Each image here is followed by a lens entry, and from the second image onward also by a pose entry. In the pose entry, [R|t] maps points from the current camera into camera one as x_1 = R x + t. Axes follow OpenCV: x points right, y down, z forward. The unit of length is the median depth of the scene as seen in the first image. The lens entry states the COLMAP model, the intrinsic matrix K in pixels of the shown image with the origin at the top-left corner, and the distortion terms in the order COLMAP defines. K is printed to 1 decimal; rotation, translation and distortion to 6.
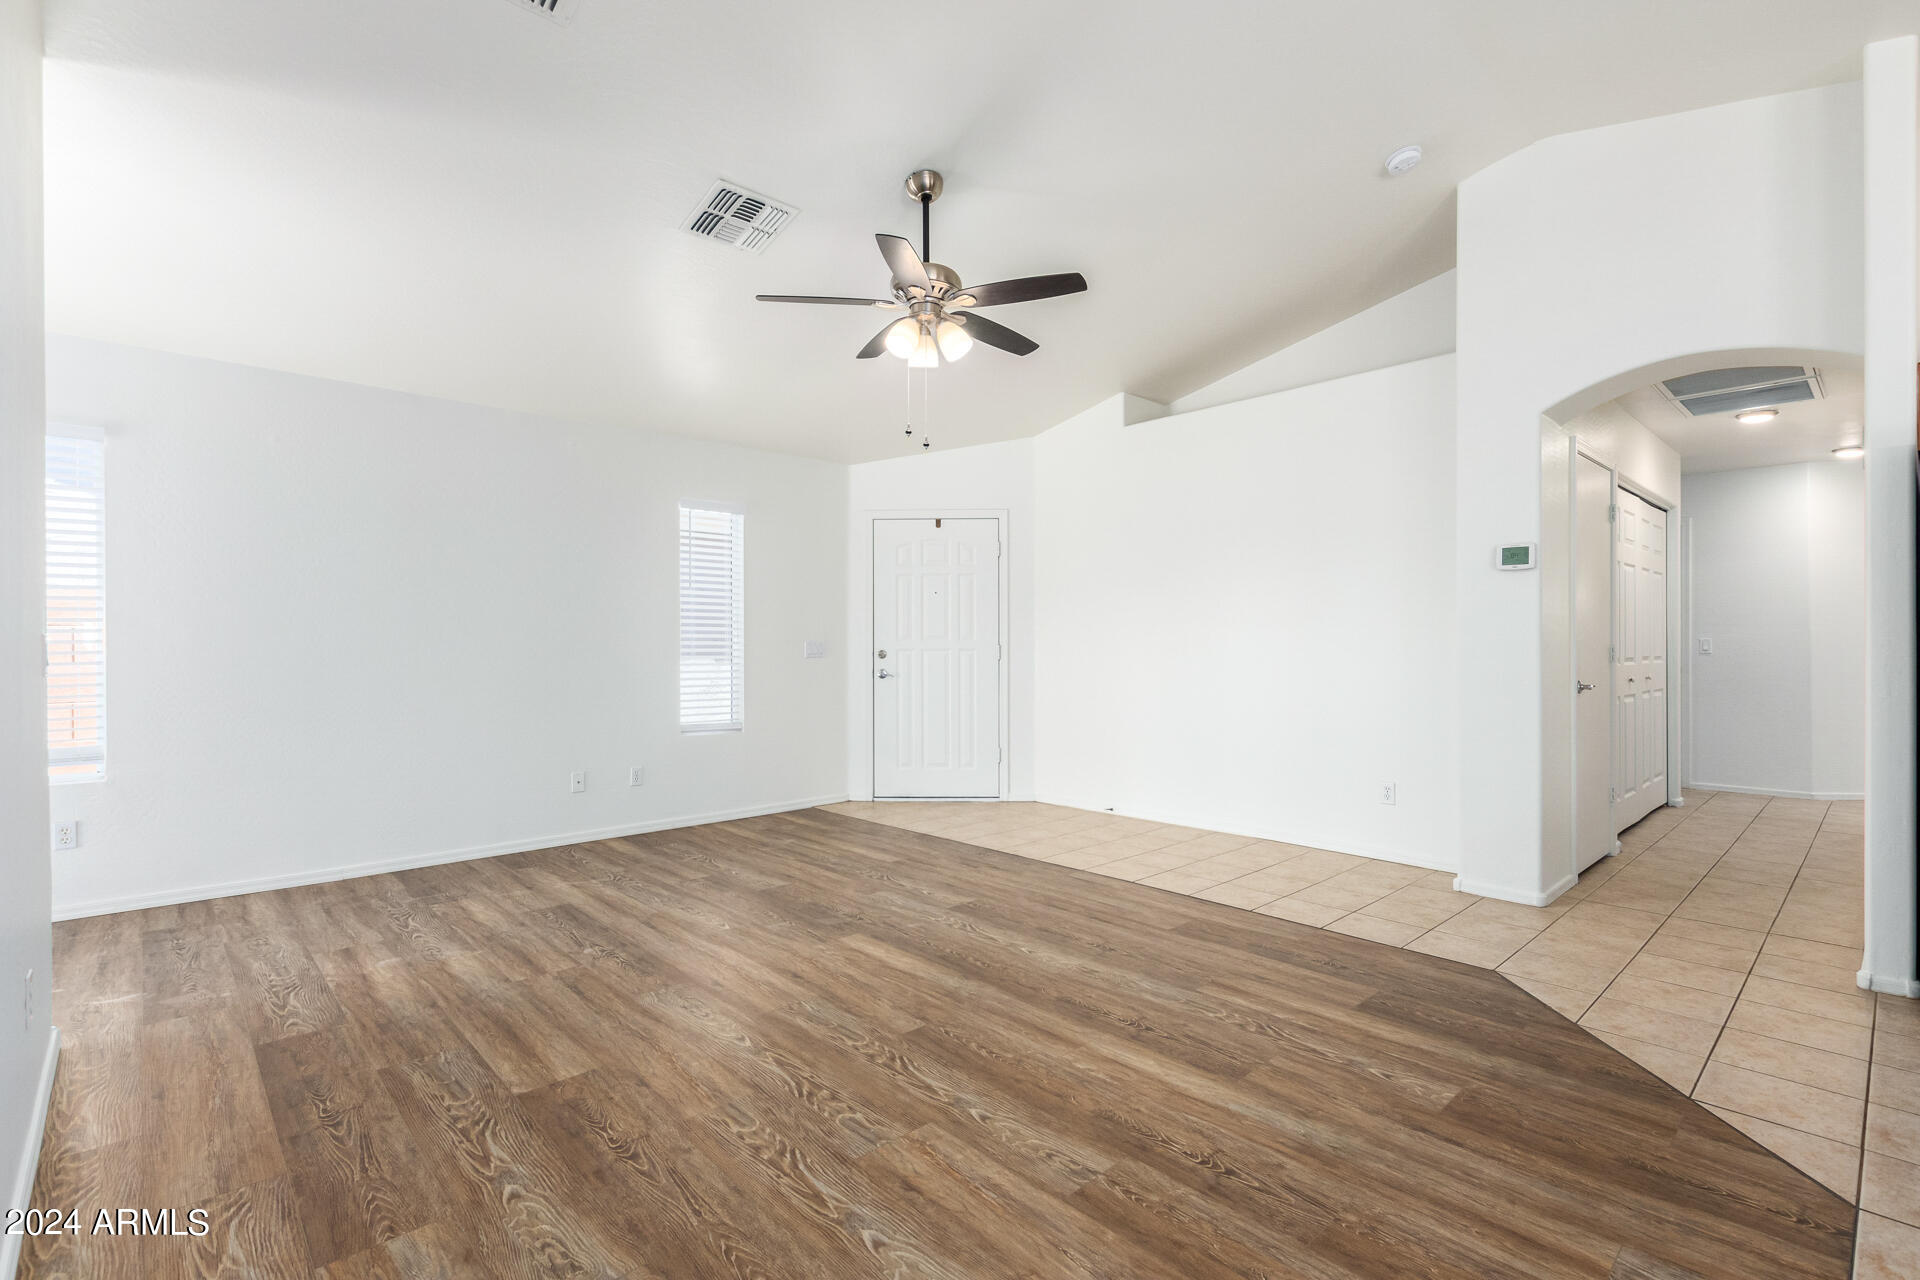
lens RADIAL K [[872.1, 0, 968.4], [0, 872.1, 650.0], [0, 0, 1]] dist [0.010971, -0.003640]
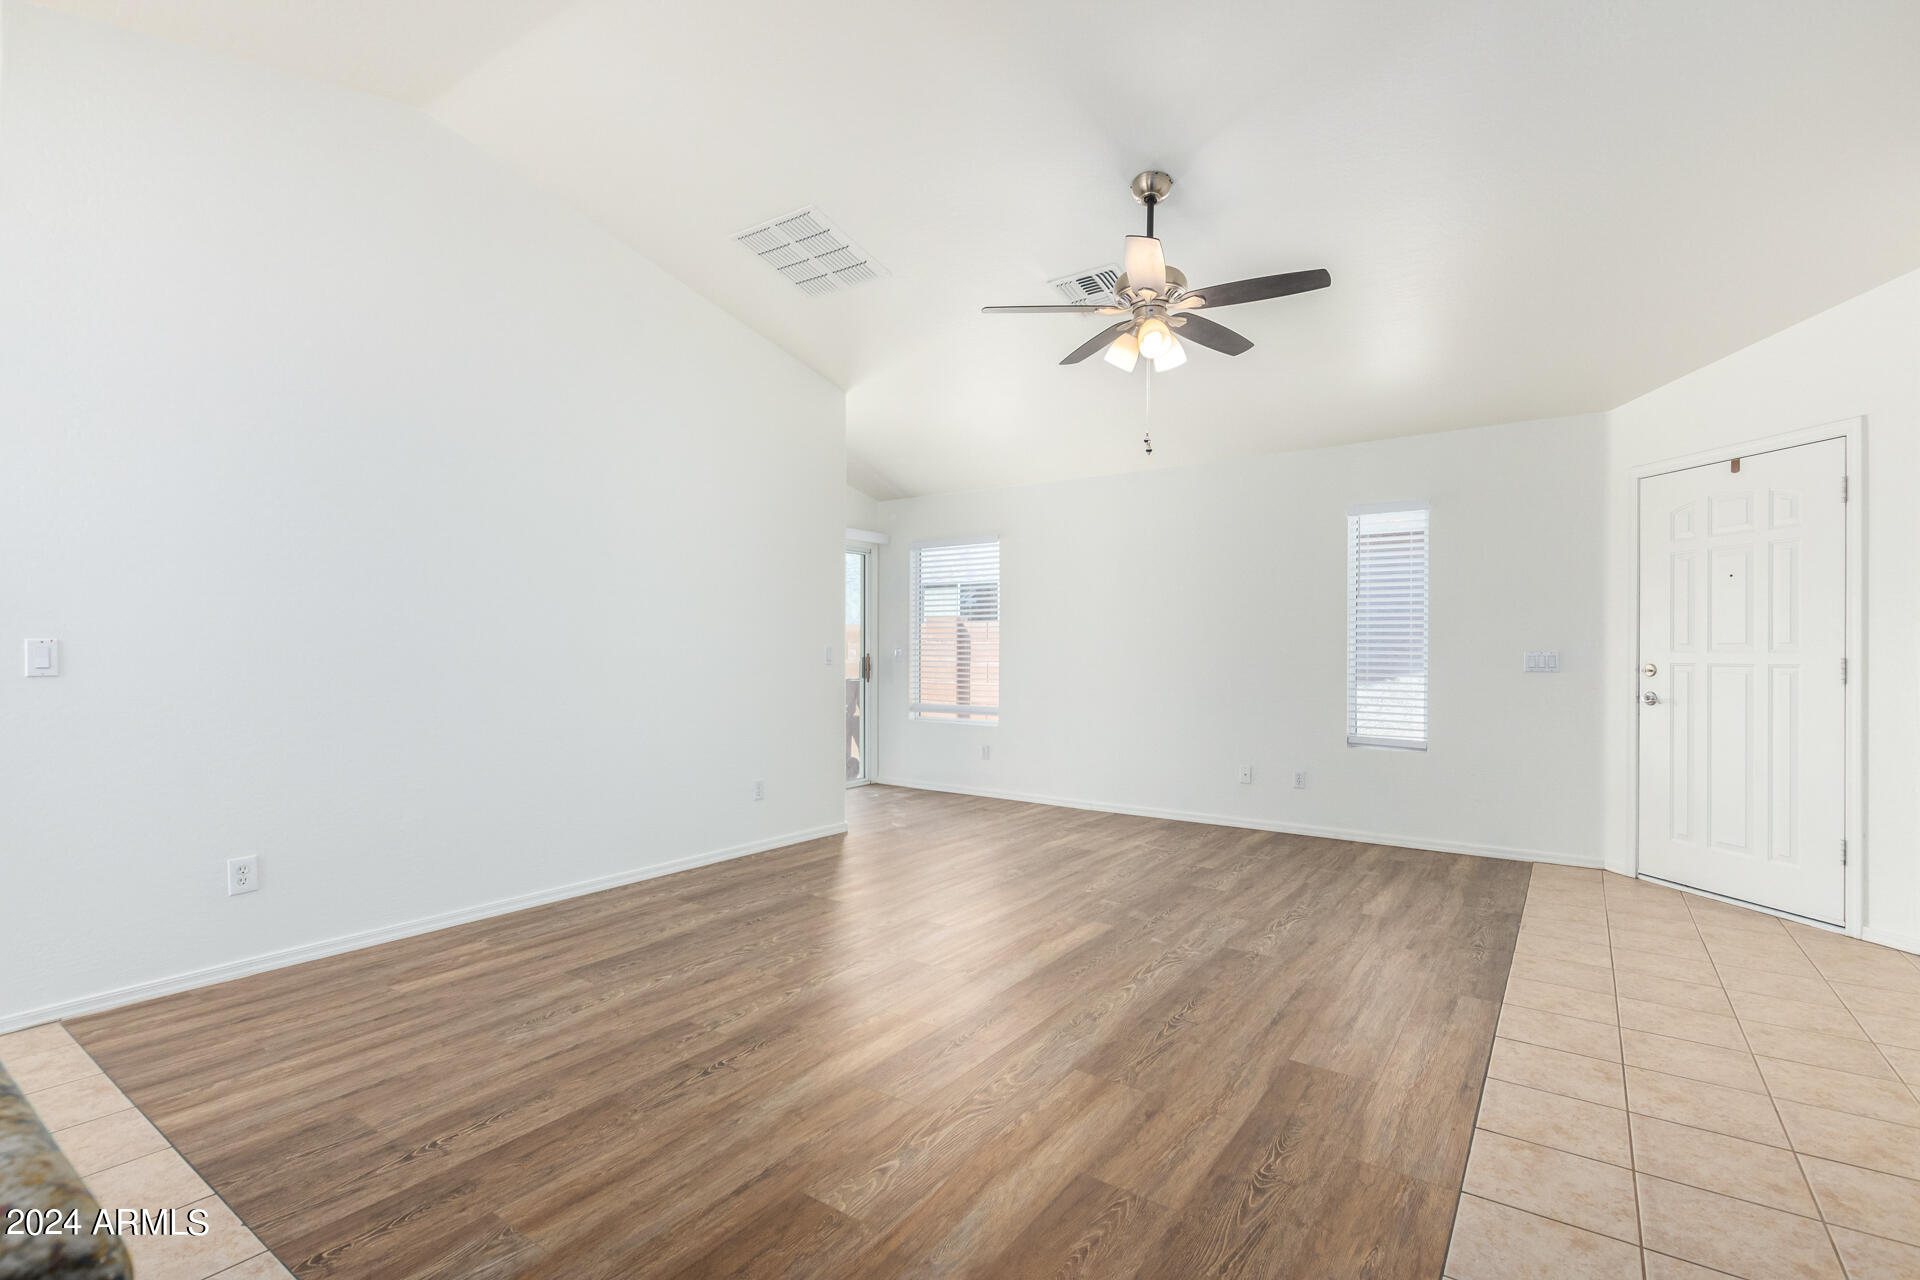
lens RADIAL K [[872.1, 0, 968.2], [0, 872.1, 651.8], [0, 0, 1]] dist [0.010971, -0.003640]
pose [[0.207701, 0.002284, -0.978190, 0.959723], [-0.011616, 0.999933, -0.000132, -0.006919], [0.978123, 0.011390, 0.207713, 0.659418]]
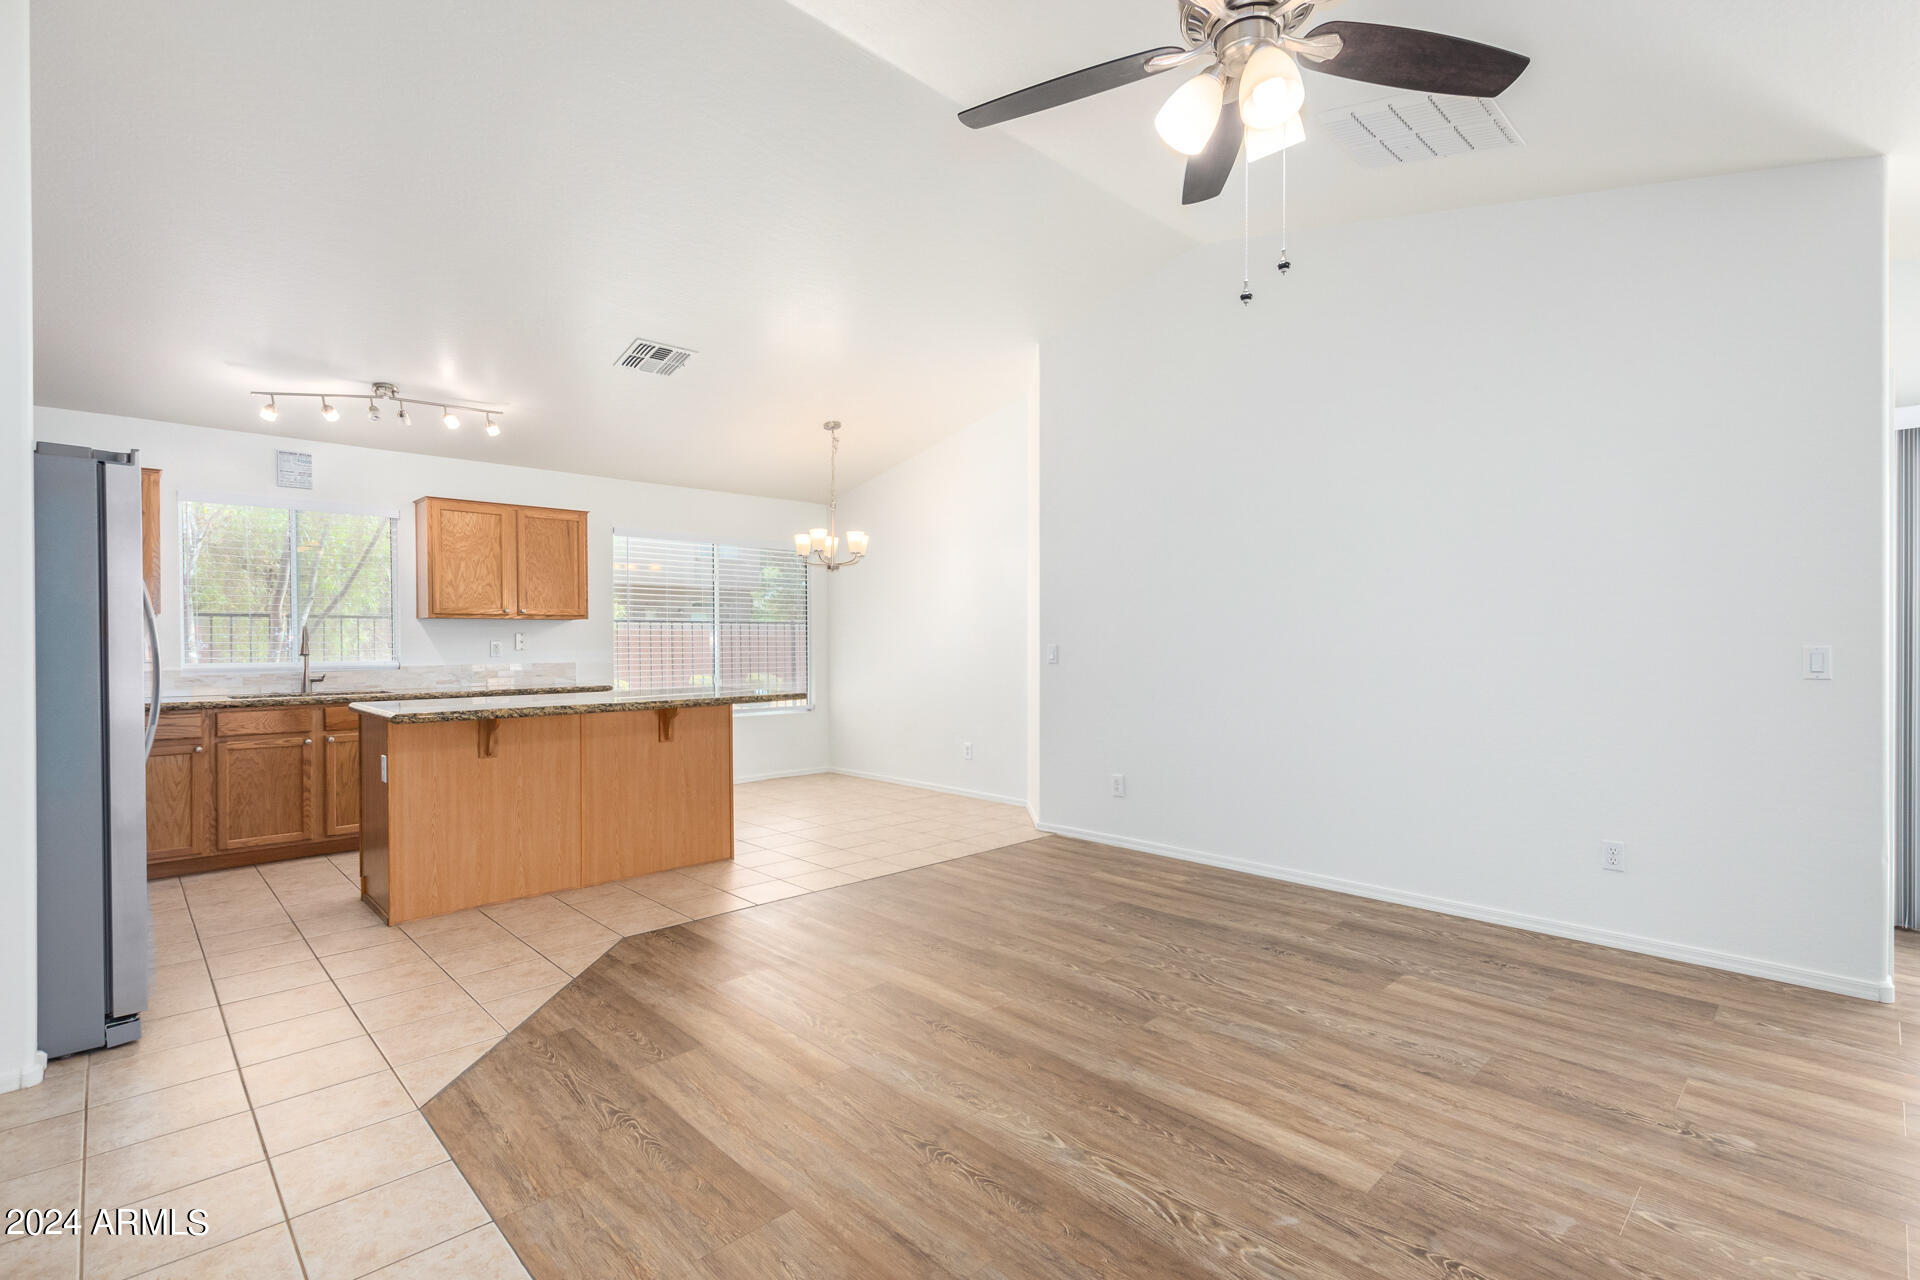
lens RADIAL K [[885.8, 0, 968.7], [0, 885.8, 658.8], [0, 0, 1]] dist [0.005685, -0.001407]
pose [[-0.999851, 0.005669, -0.016321, 0.143770], [0.005216, 0.999603, 0.027701, -0.029238], [0.016472, 0.027611, -0.999483, 1.692195]]
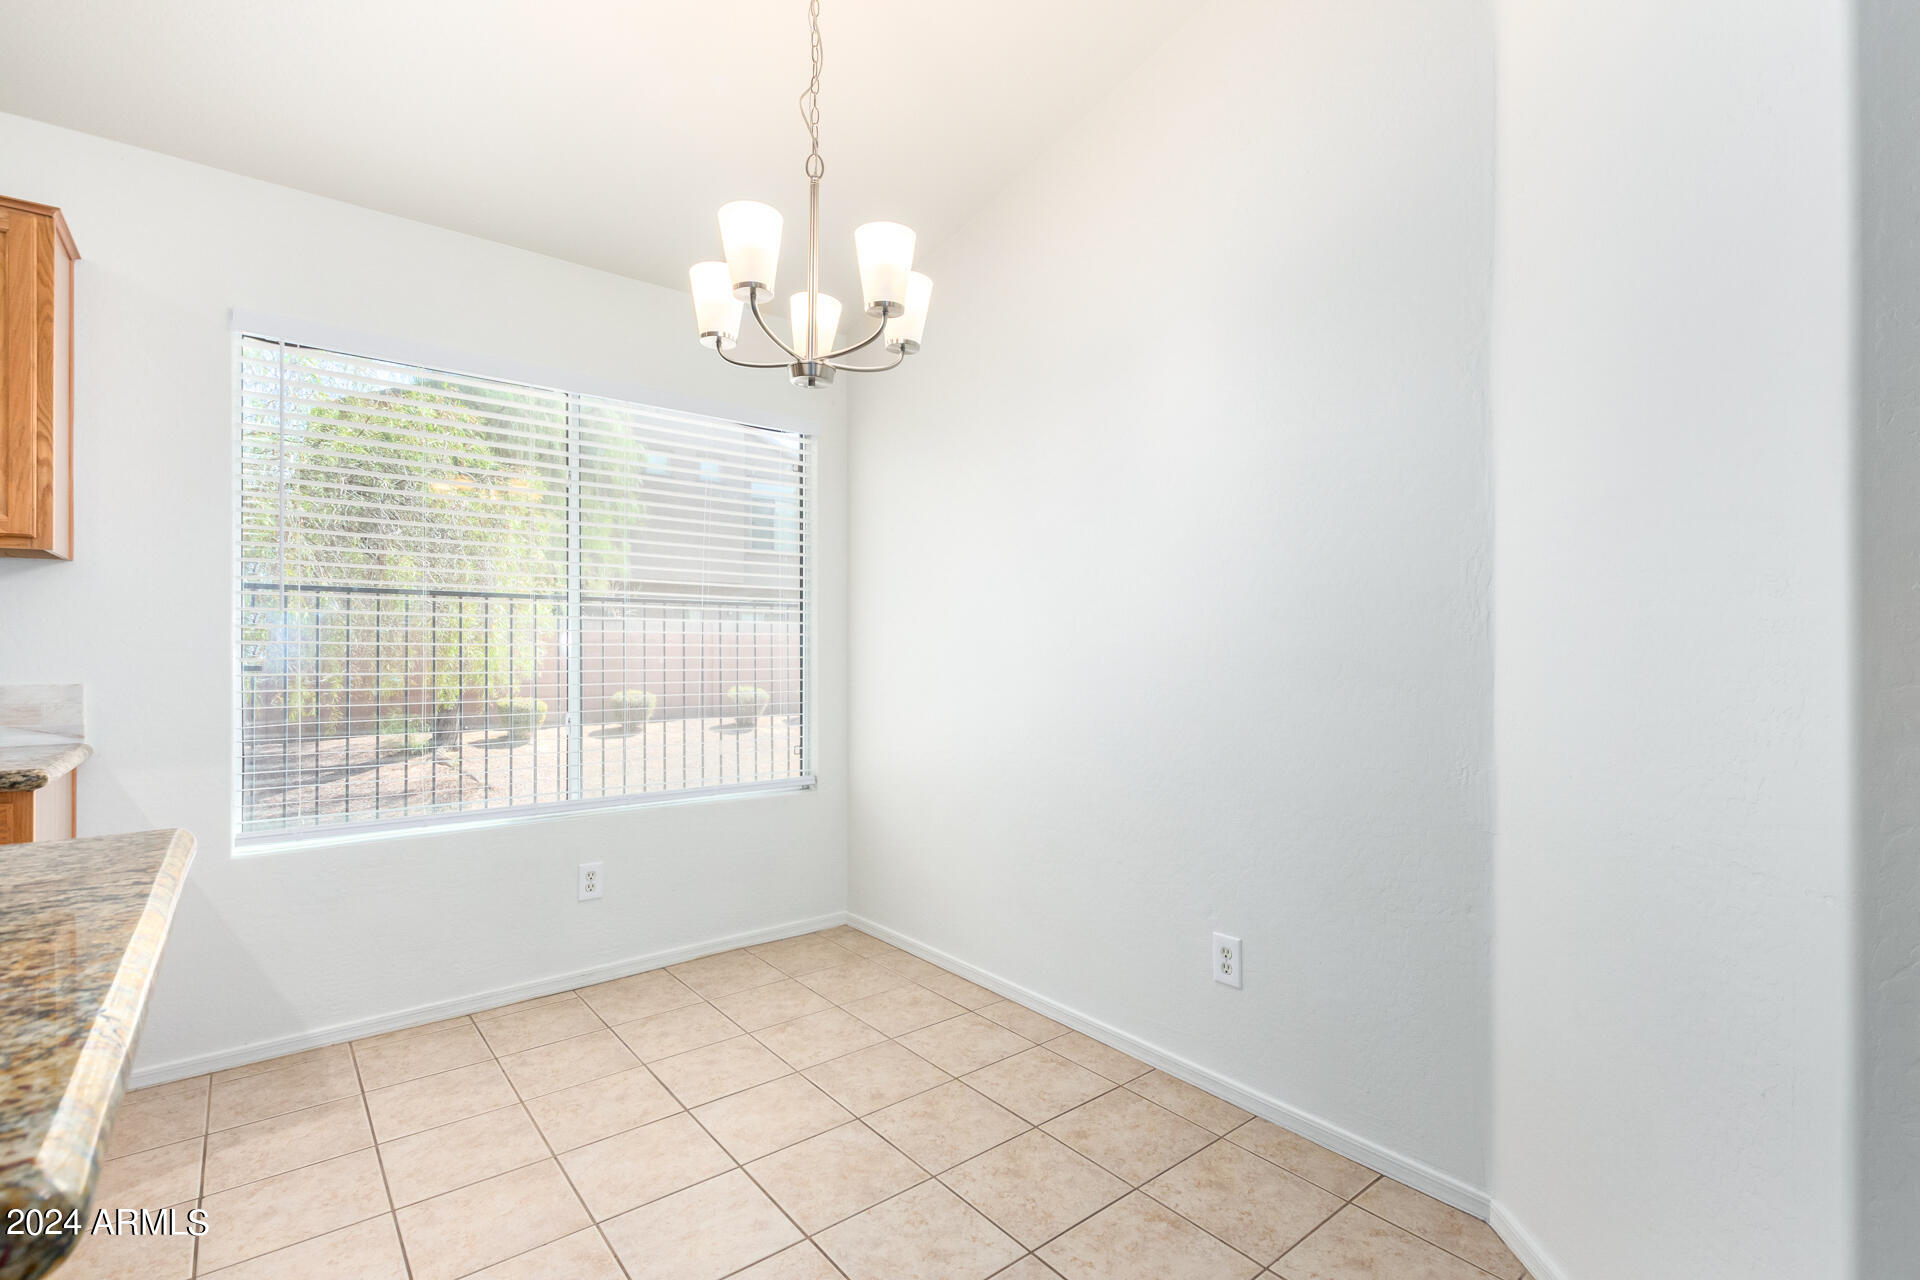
lens RADIAL K [[885.8, 0, 976.8], [0, 885.8, 646.6], [0, 0, 1]] dist [0.005685, -0.001407]
pose [[-0.998456, 0.001053, 0.055538, 0.274074], [0.001452, 0.999973, 0.007138, -0.000999], [-0.055530, 0.007208, -0.998431, 0.279511]]
